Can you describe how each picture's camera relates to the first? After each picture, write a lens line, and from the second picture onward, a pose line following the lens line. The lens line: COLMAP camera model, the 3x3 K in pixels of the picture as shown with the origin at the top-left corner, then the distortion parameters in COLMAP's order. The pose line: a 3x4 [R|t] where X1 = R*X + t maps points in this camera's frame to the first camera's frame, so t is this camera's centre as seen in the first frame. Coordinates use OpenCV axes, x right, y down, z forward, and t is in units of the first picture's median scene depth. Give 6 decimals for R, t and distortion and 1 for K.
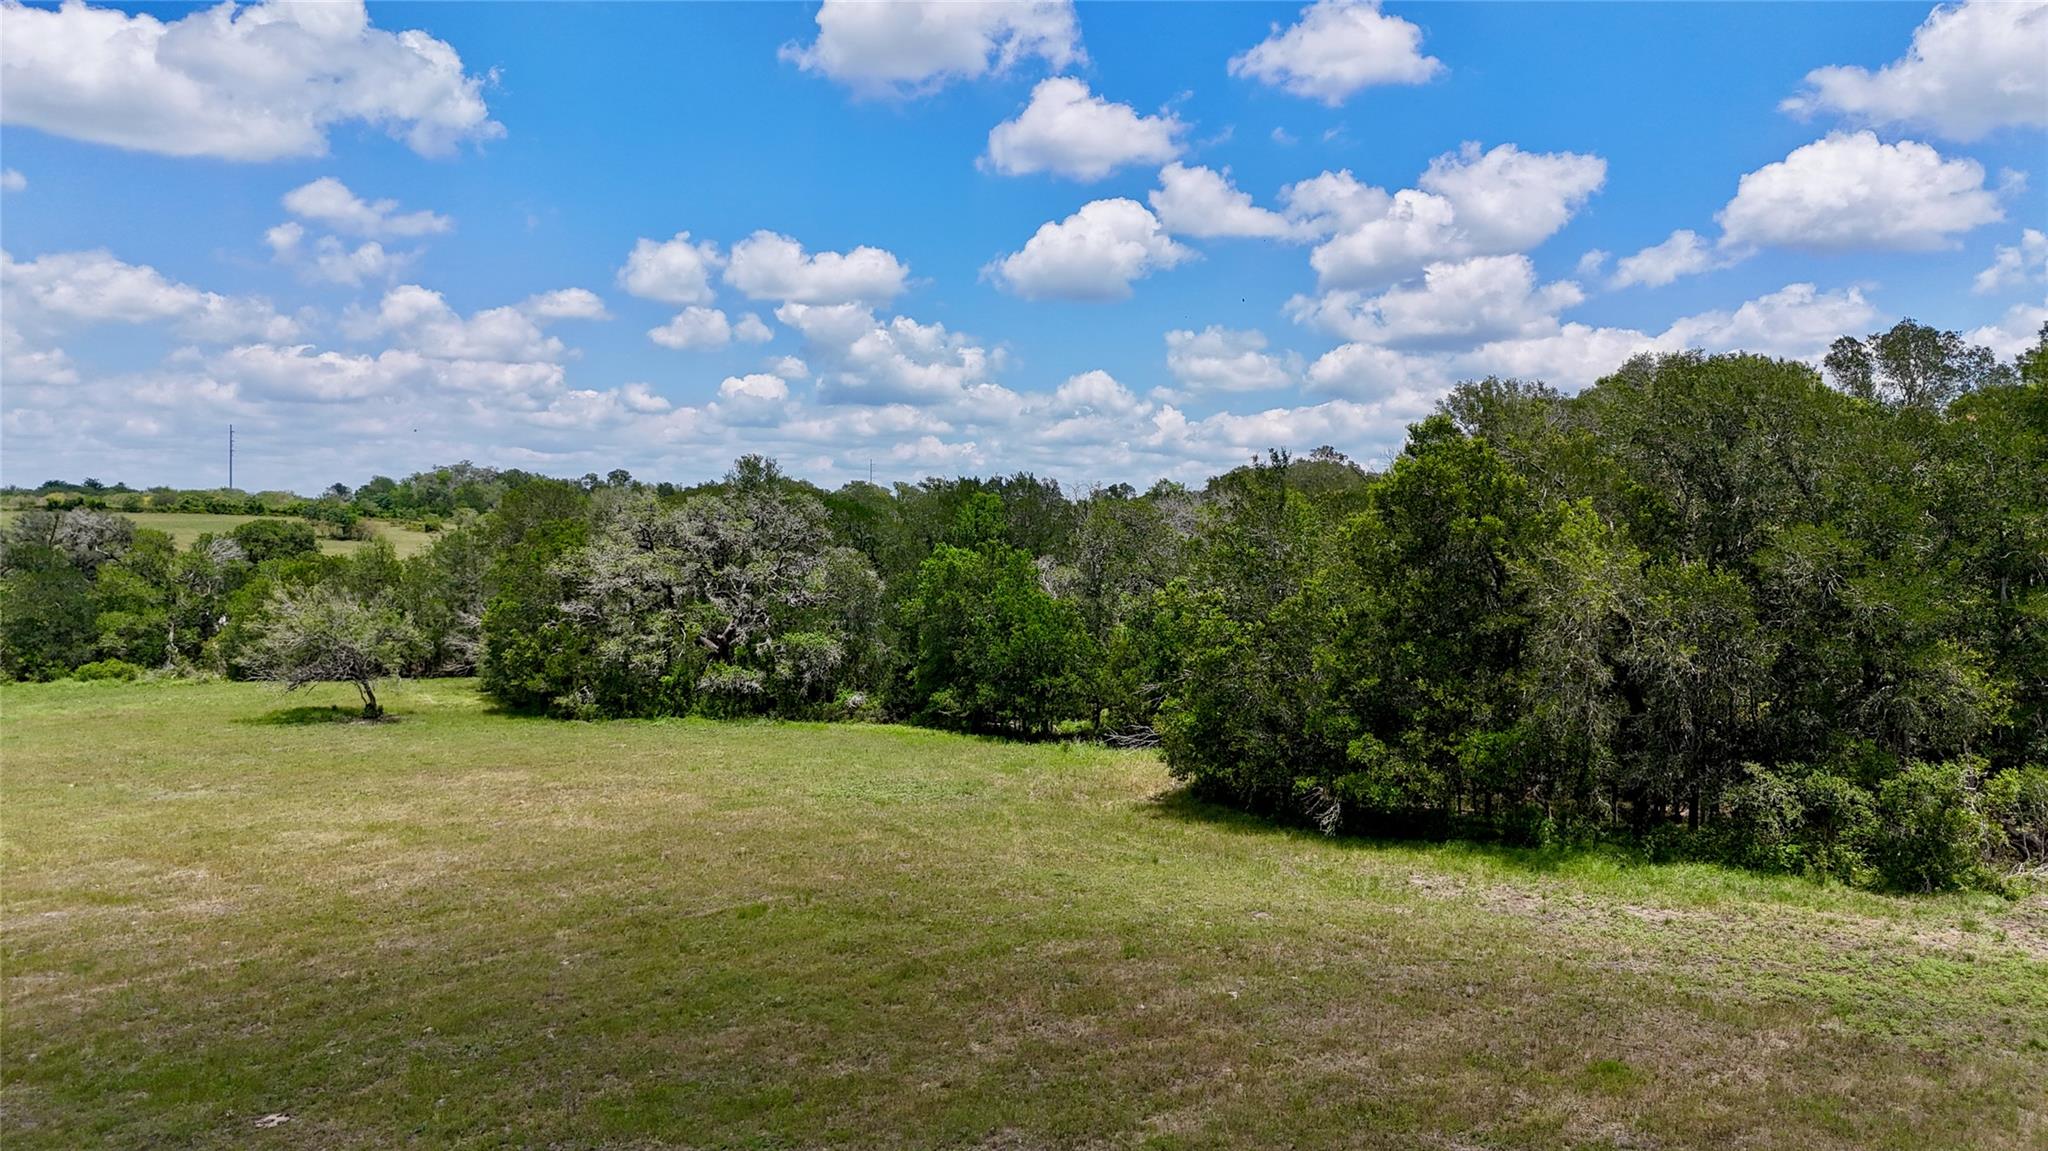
lens RADIAL K [[1512.7, 0, 1020.6], [0, 1512.7, 569.8], [0, 0, 1]] dist [0.059461, -0.046429]
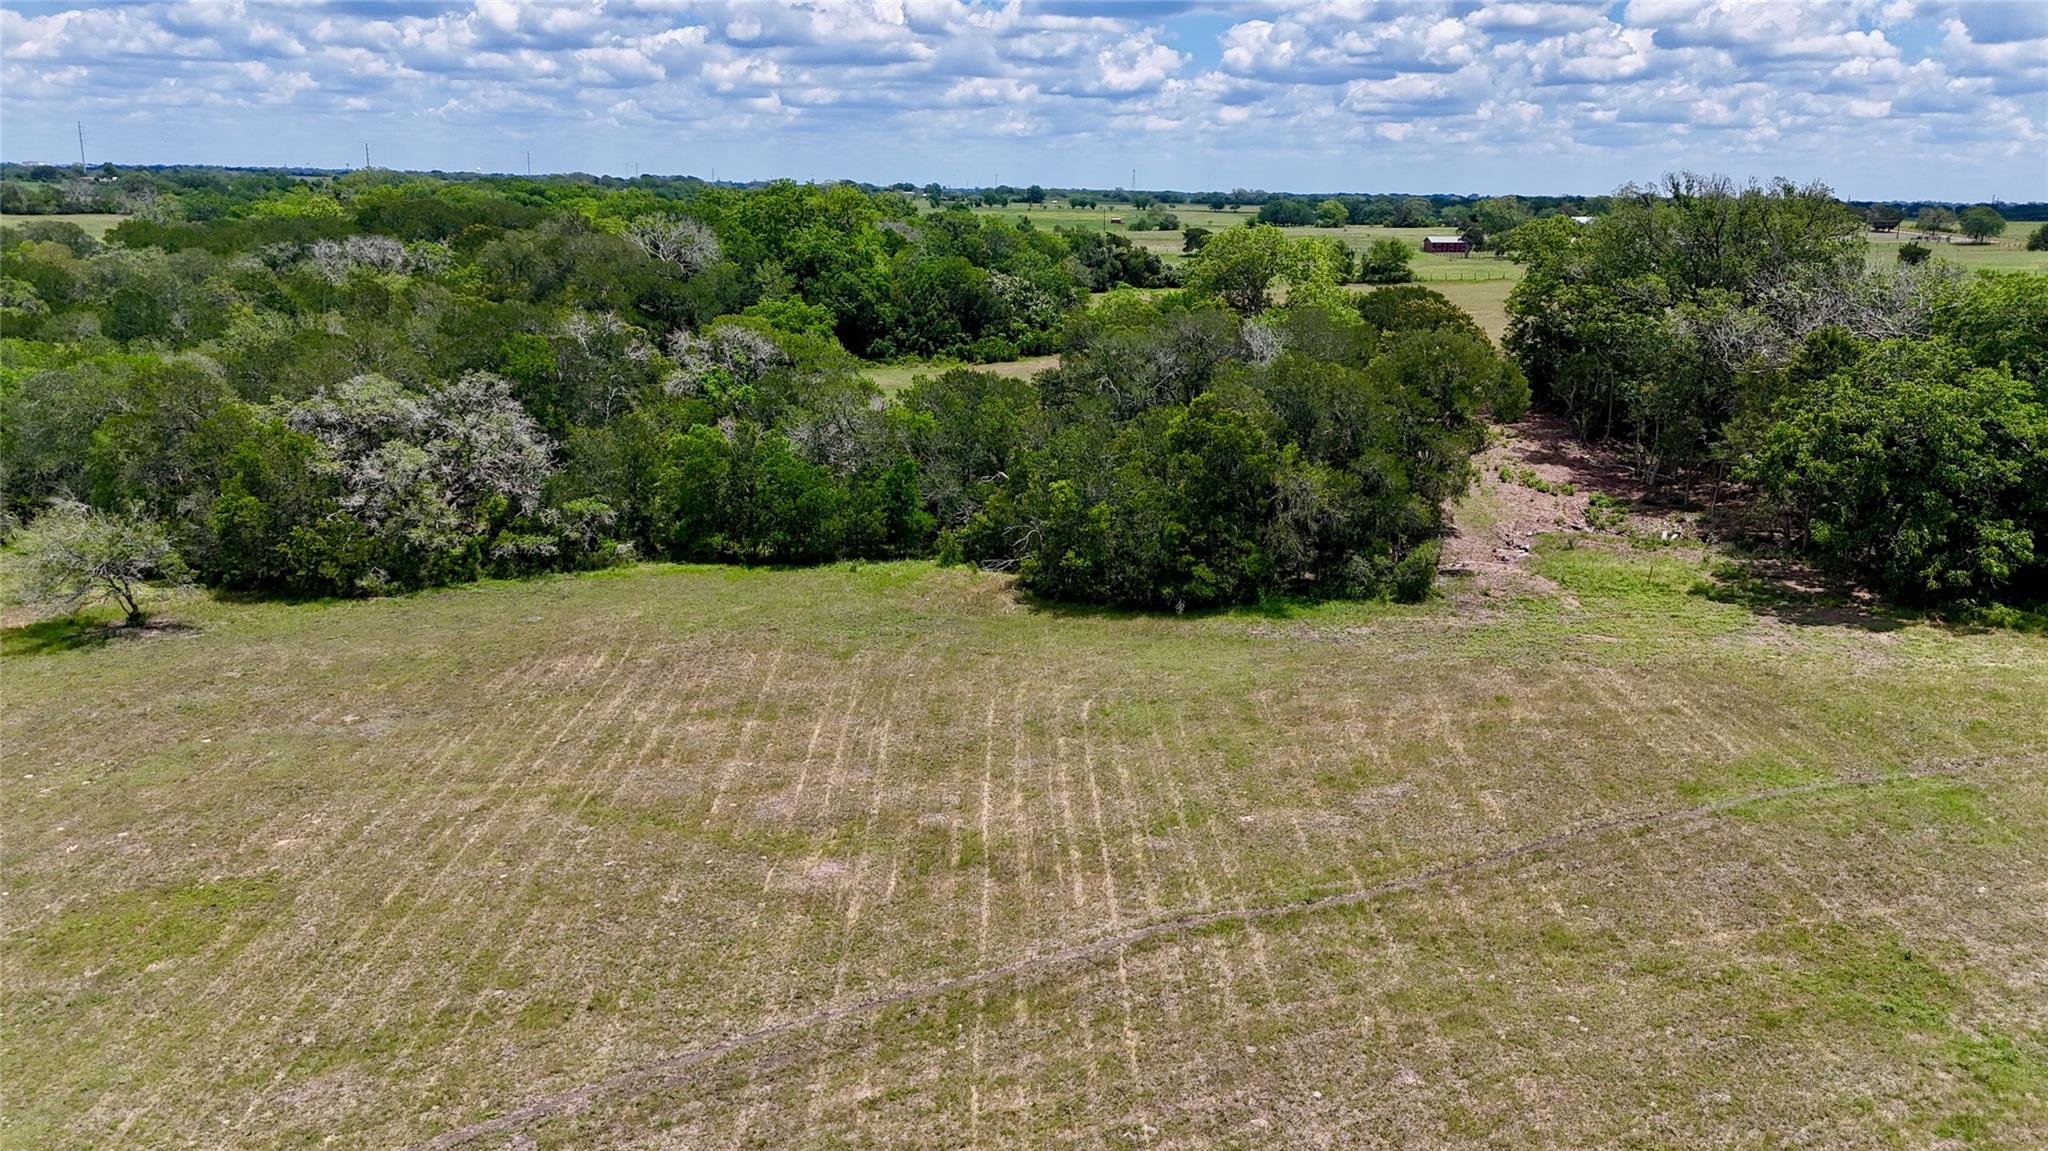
lens RADIAL K [[1512.7, 0, 1035.6], [0, 1512.7, 567.7], [0, 0, 1]] dist [0.059461, -0.046429]
pose [[0.760106, -0.155901, 0.630820, -1.148392], [0.008783, 0.973168, 0.229927, -0.332956], [-0.649739, -0.169228, 0.741080, -0.323758]]
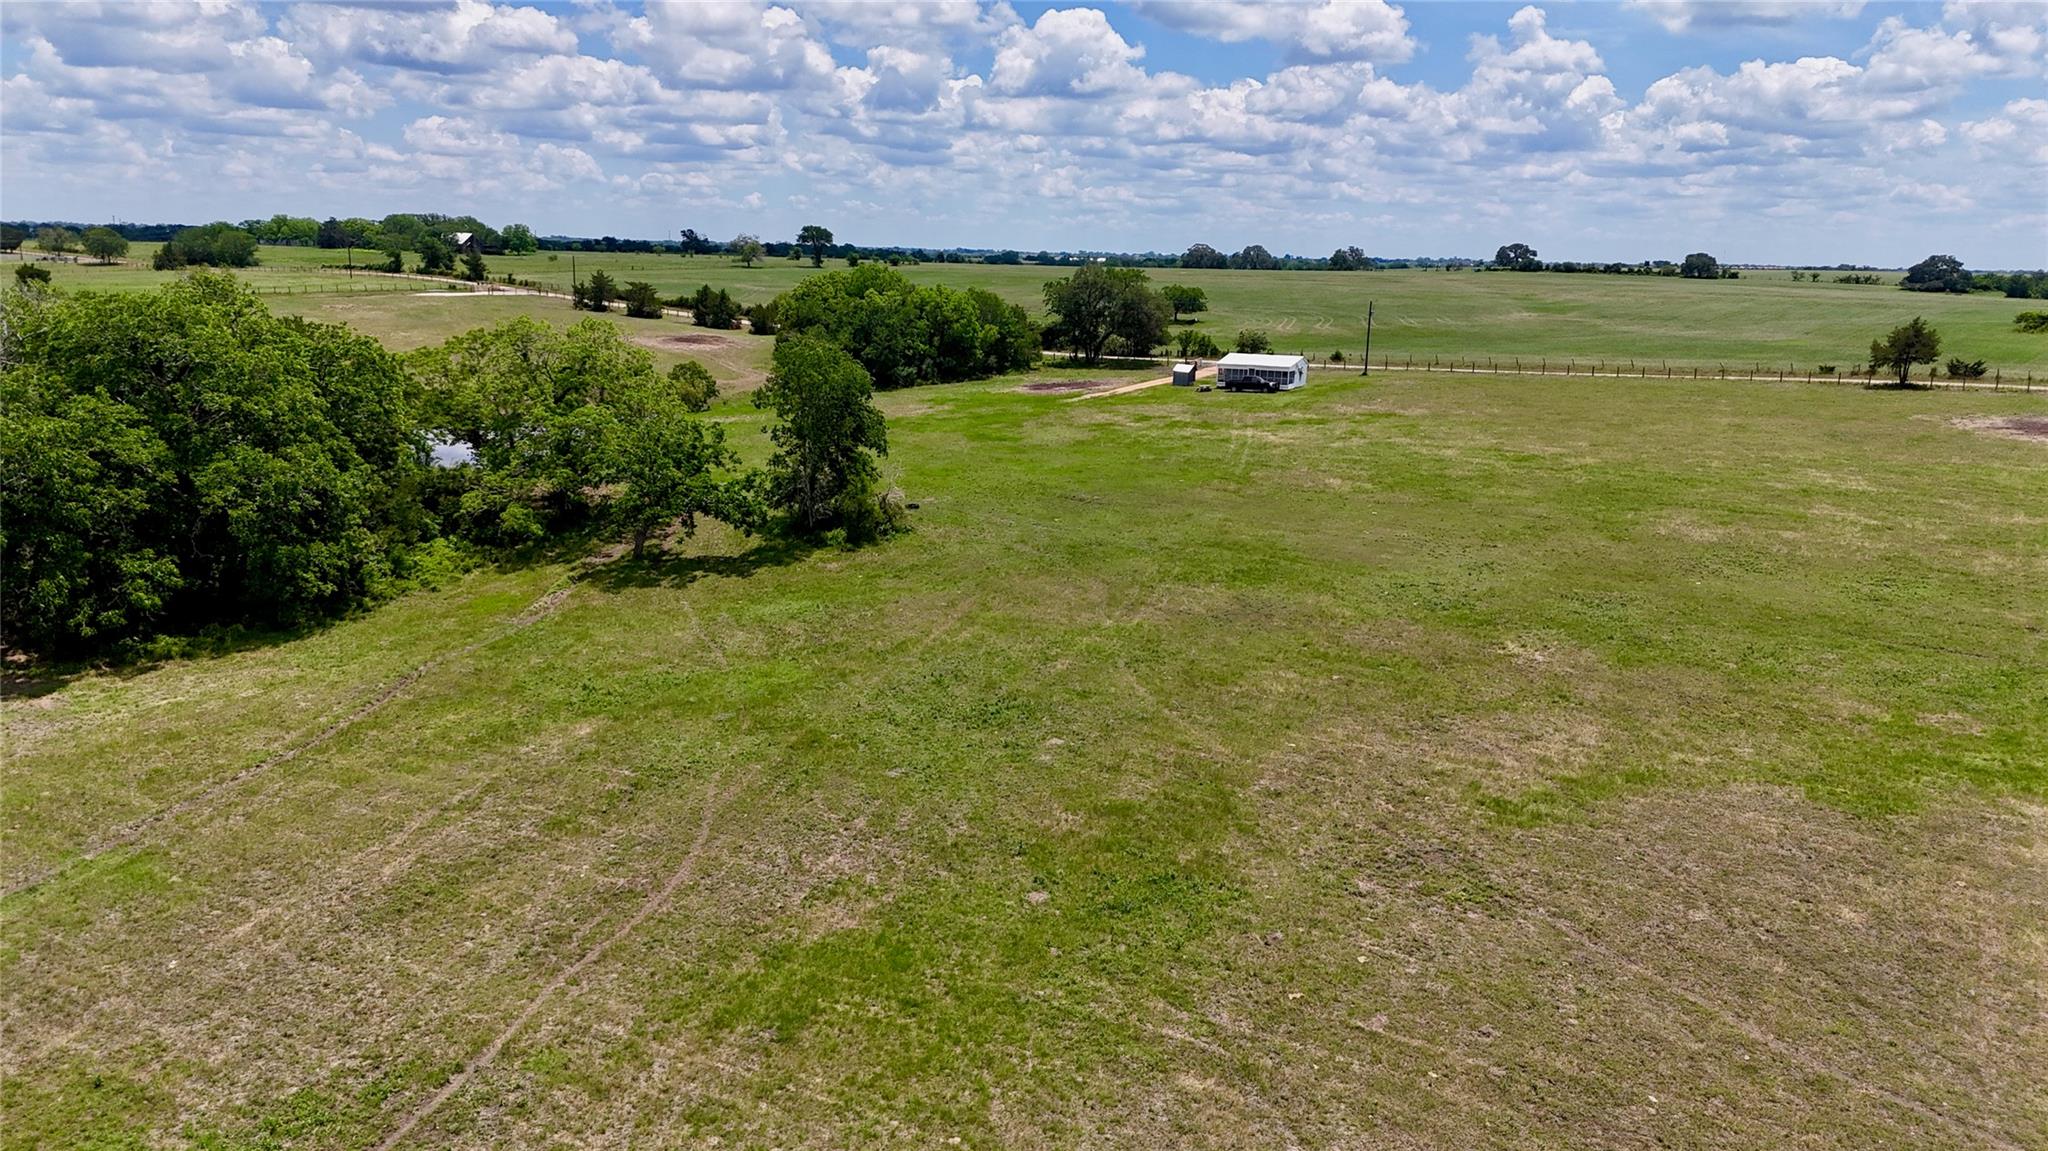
lens RADIAL K [[1512.7, 0, 1035.0], [0, 1512.7, 561.2], [0, 0, 1]] dist [0.059461, -0.046429]
pose [[-0.205062, -0.215325, 0.954769, -0.994077], [0.003744, 0.975320, 0.220764, -0.328097], [-0.978742, 0.048845, -0.199195, -0.353500]]
